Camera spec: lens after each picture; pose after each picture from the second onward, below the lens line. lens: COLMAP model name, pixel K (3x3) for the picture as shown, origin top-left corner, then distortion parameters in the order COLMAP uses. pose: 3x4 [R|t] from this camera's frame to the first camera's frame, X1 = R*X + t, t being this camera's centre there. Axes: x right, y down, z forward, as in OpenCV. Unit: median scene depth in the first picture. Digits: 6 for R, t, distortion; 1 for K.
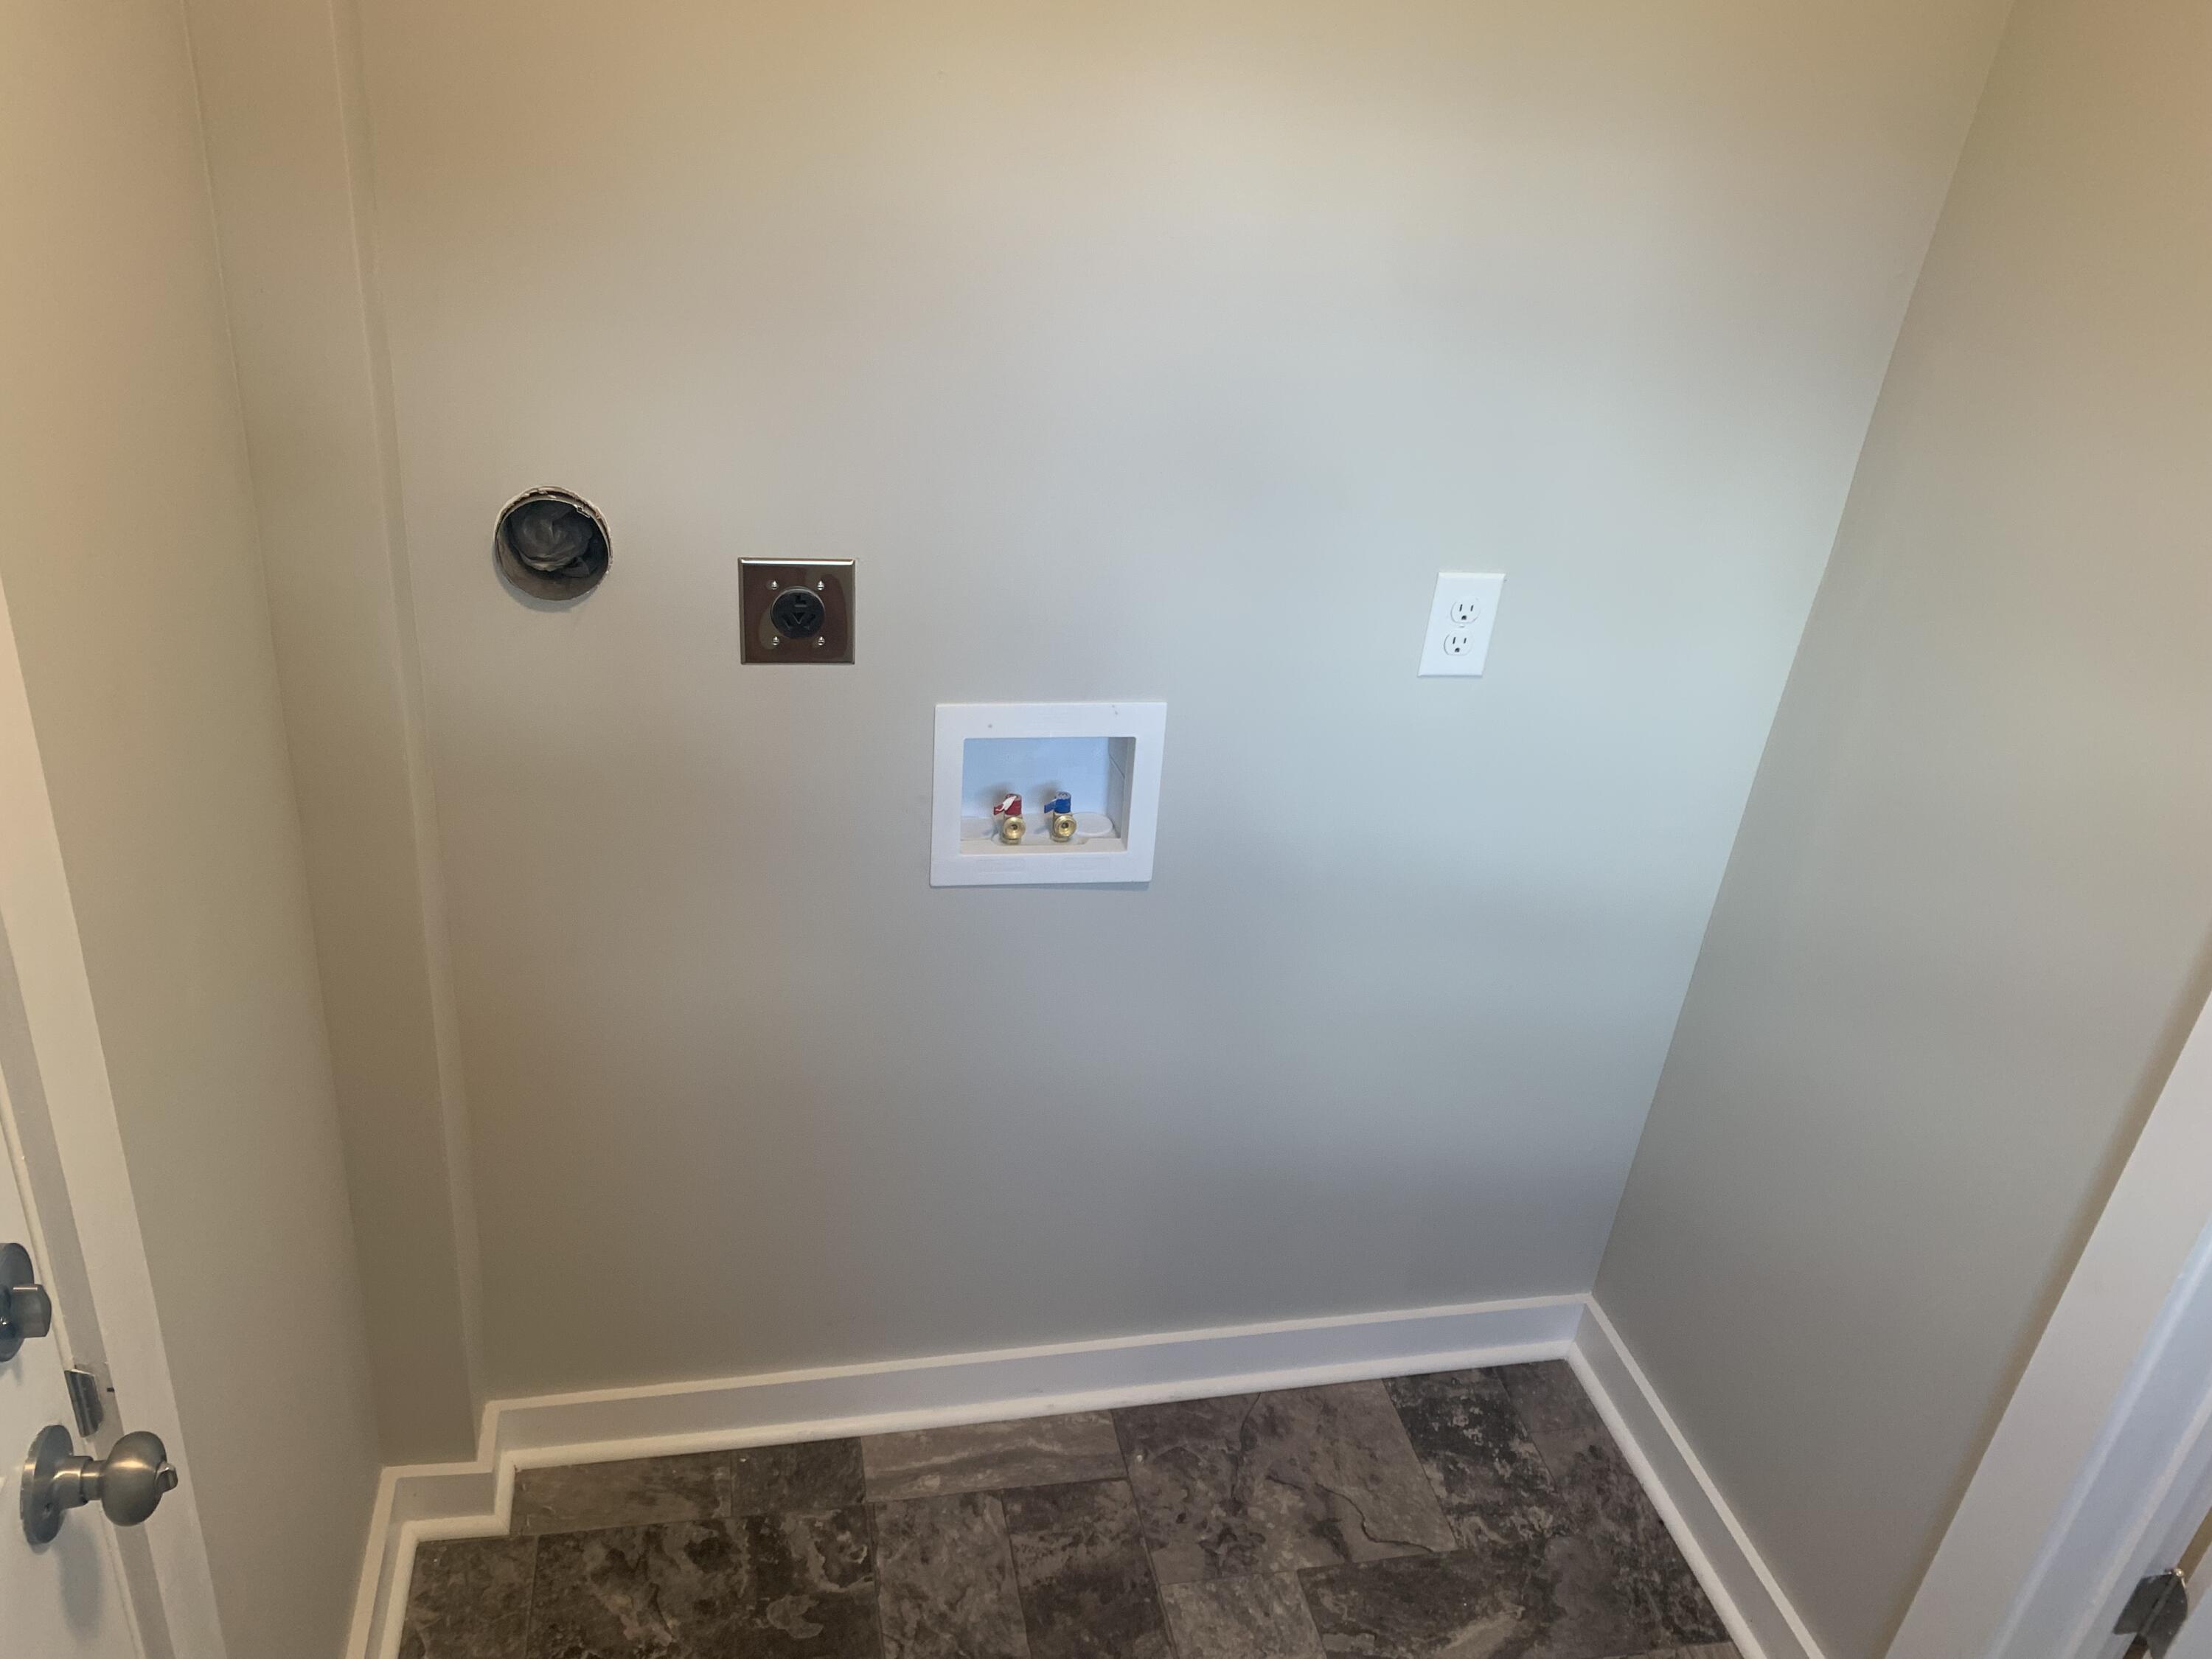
lens RADIAL K [[1701.0, 0, 1080.2], [0, 1701.0, 824.9], [0, 0, 1]] dist [0.016698, -0.007063]
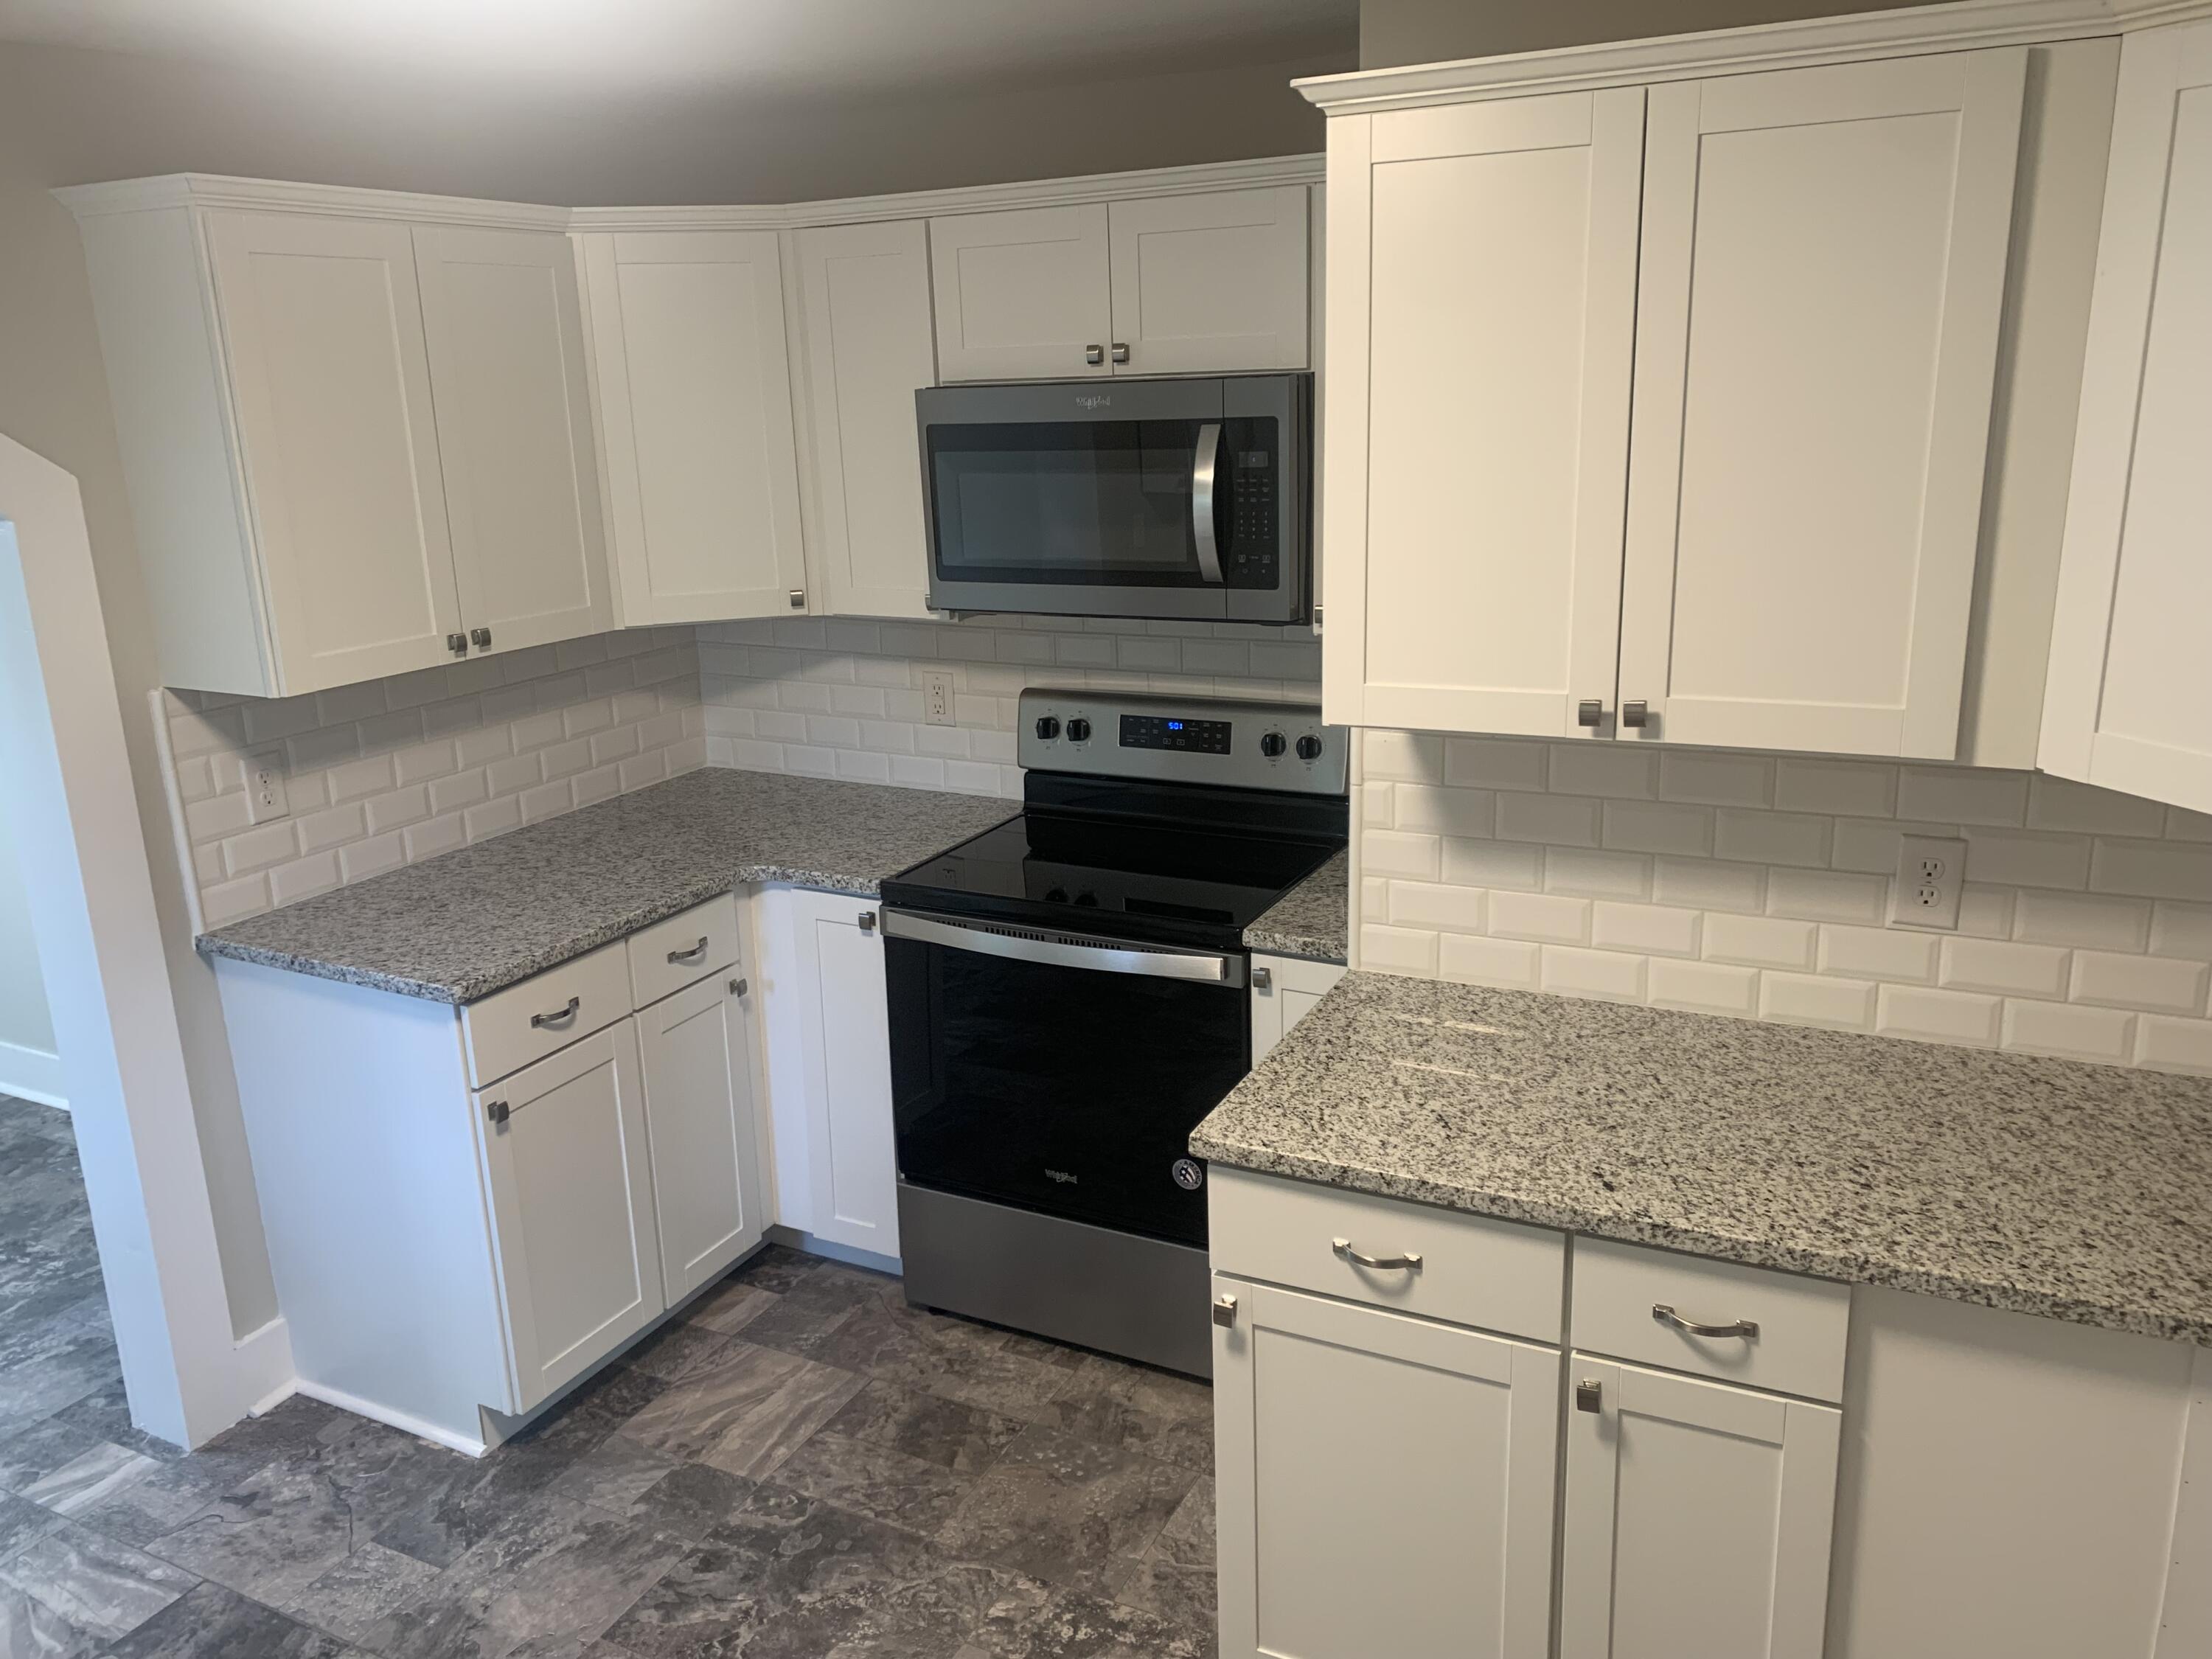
lens RADIAL K [[1701.0, 0, 1080.2], [0, 1701.0, 824.9], [0, 0, 1]] dist [0.016698, -0.007063]
pose [[0.620232, -0.312908, 0.719306, -0.804005], [0.441241, 0.897334, 0.009886, 0.028080], [-0.648552, 0.311256, 0.694623, -0.275421]]
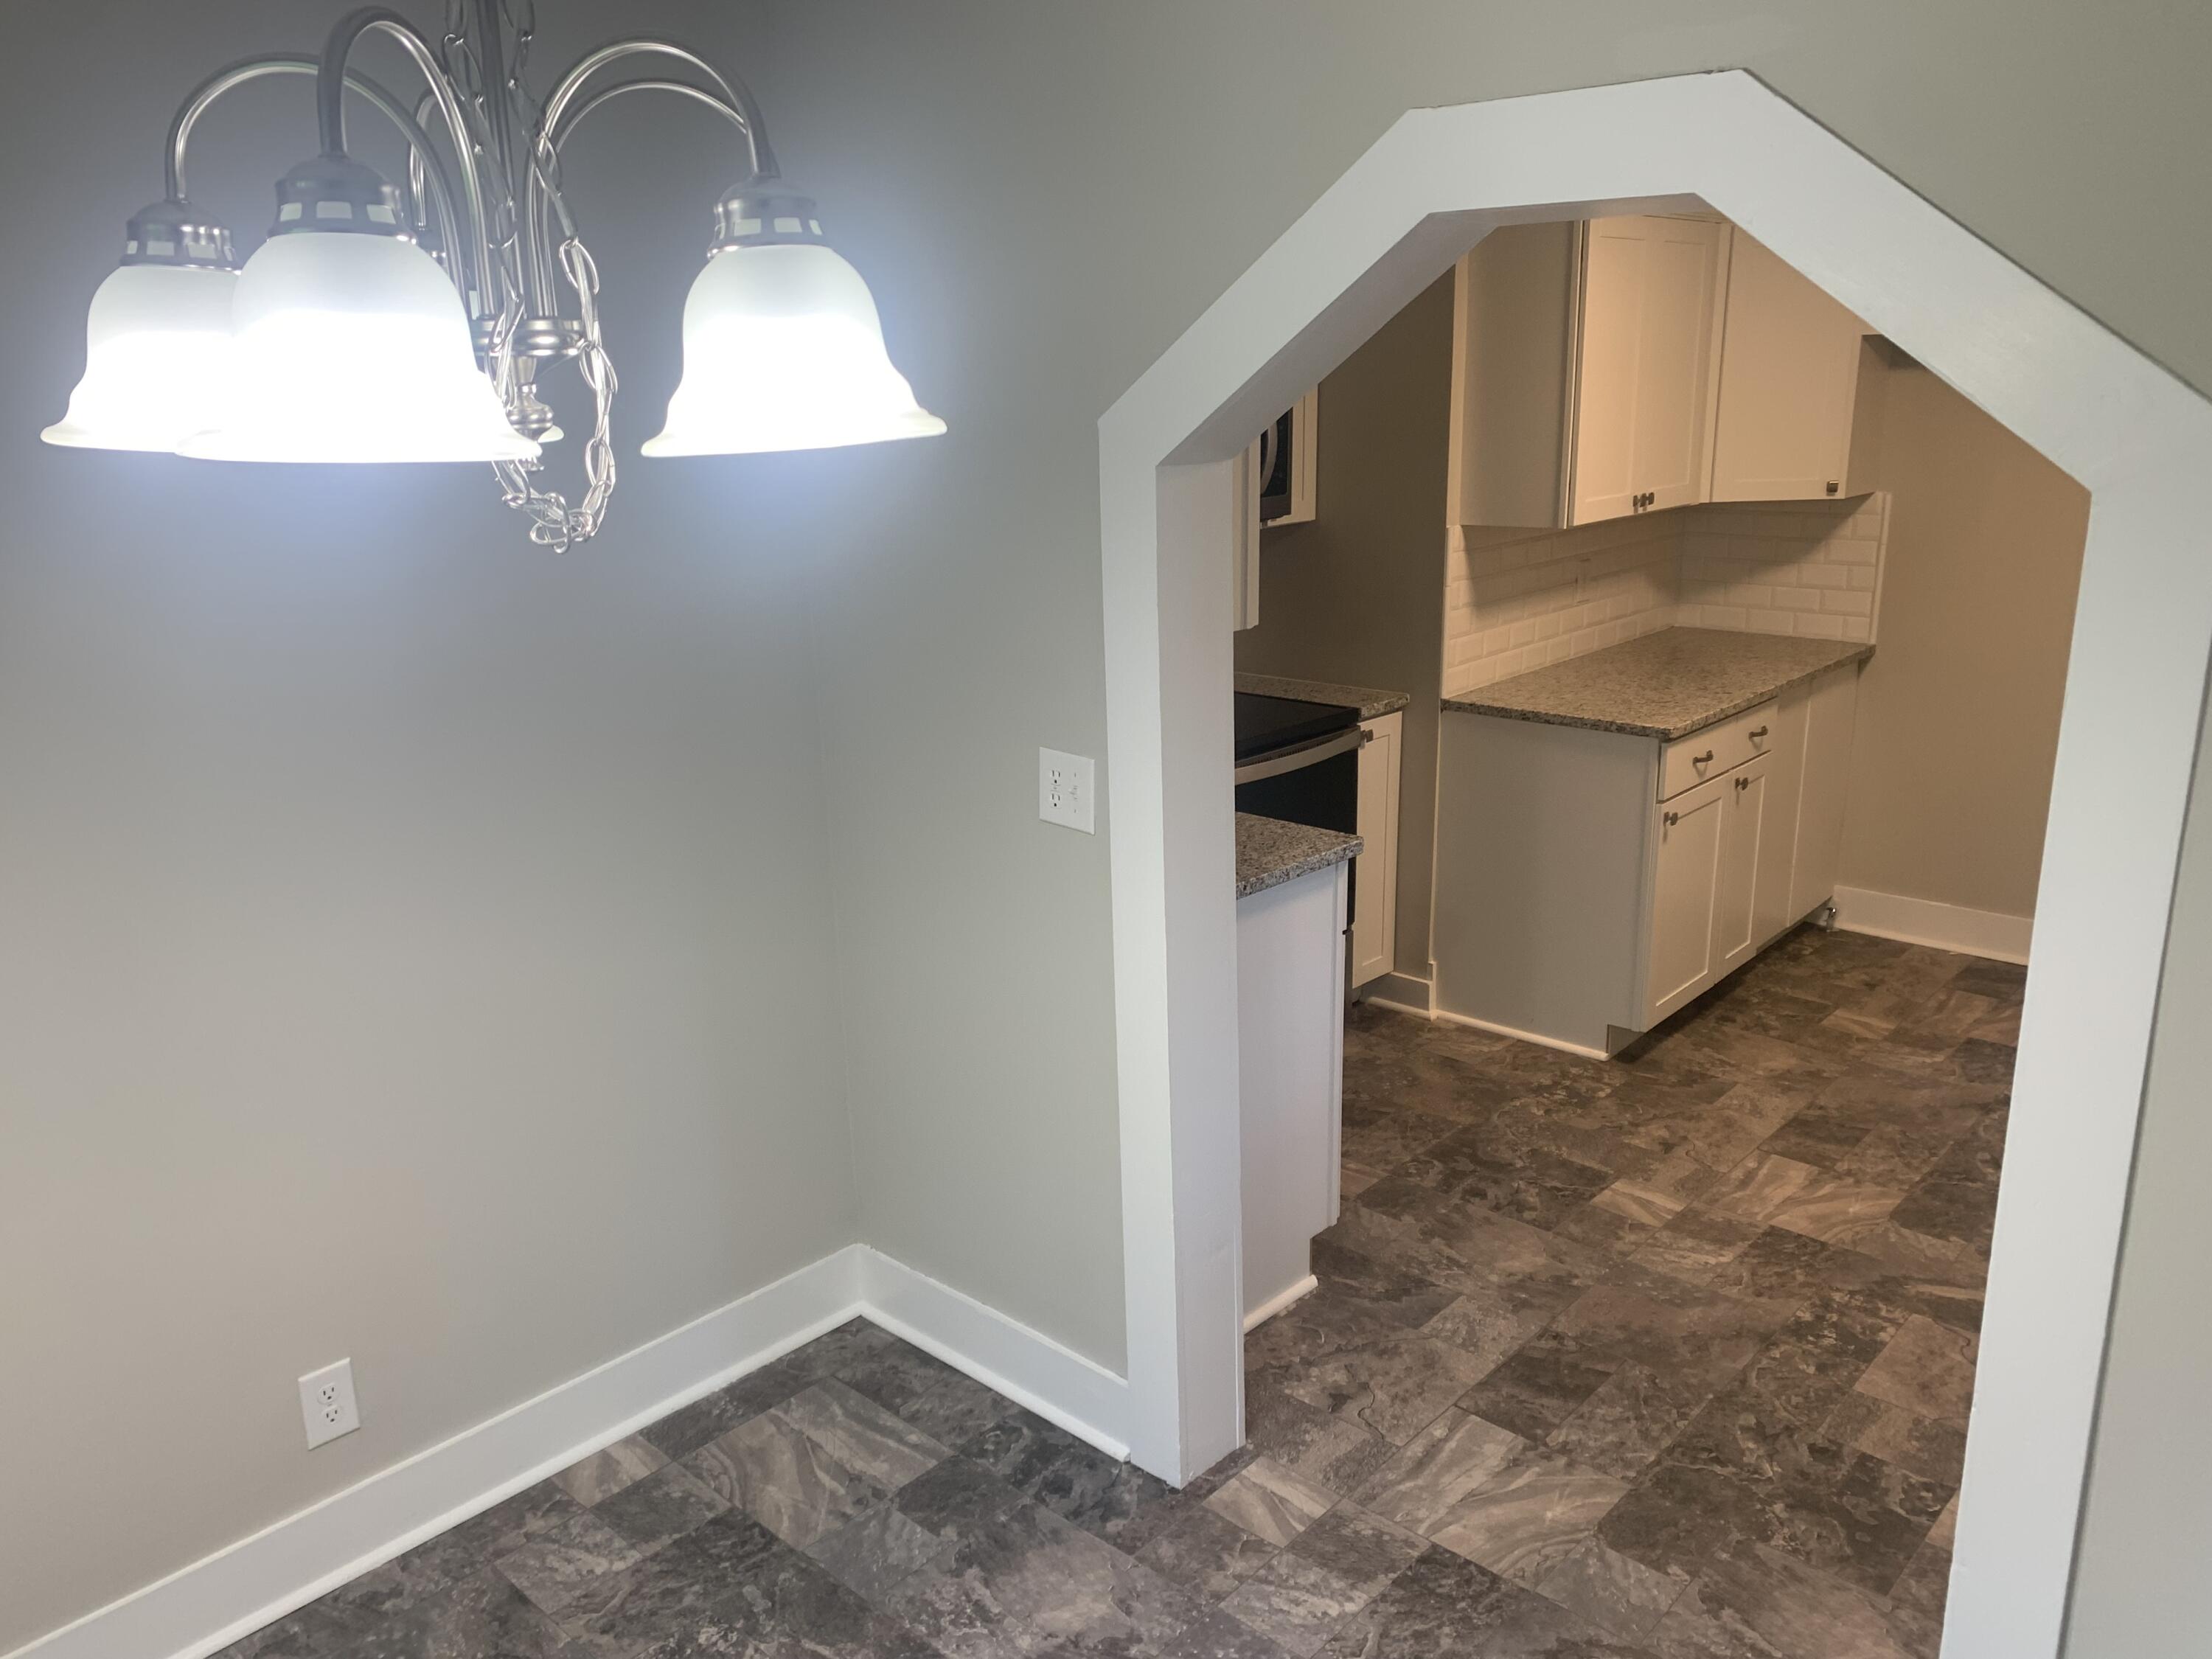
lens RADIAL K [[1701.0, 0, 1080.2], [0, 1701.0, 824.9], [0, 0, 1]] dist [0.016698, -0.007063]
pose [[-0.583914, -0.288155, 0.758954, -1.231163], [0.349549, 0.754542, 0.555411, -1.025309], [-0.732707, 0.589604, -0.339863, 1.685783]]
